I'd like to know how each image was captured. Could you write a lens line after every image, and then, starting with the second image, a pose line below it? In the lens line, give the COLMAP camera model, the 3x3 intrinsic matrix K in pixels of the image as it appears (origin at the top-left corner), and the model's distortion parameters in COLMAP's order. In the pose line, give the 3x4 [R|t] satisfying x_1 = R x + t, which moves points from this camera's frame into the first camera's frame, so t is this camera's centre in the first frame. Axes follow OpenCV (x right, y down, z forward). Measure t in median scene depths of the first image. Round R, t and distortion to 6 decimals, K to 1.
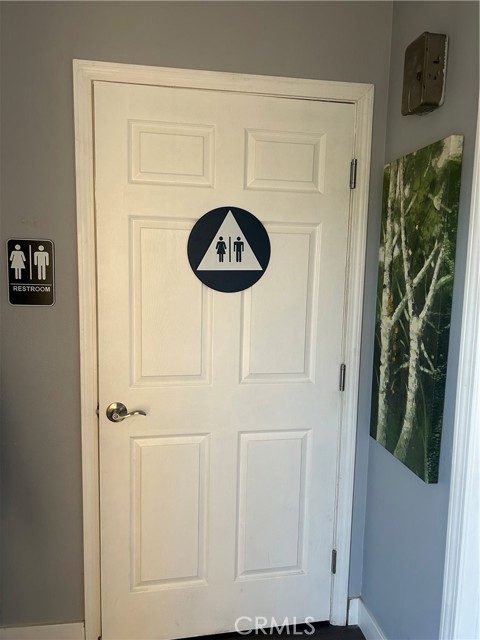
lens RADIAL K [[481.1, 0, 240.3], [0, 481.1, 323.2], [0, 0, 1]] dist [0.028126, -0.022307]
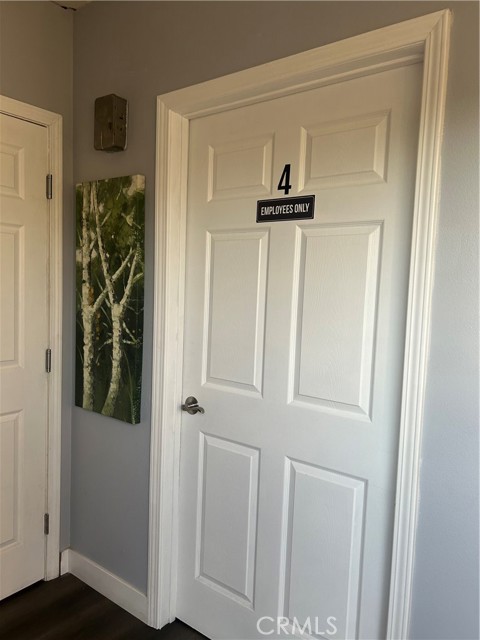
lens RADIAL K [[481.1, 0, 239.4], [0, 481.1, 319.3], [0, 0, 1]] dist [0.028126, -0.022307]
pose [[0.722172, -0.048466, 0.690014, -0.302594], [0.058231, 0.998261, 0.009172, 0.036168], [-0.689258, 0.033556, 0.723738, -0.190408]]
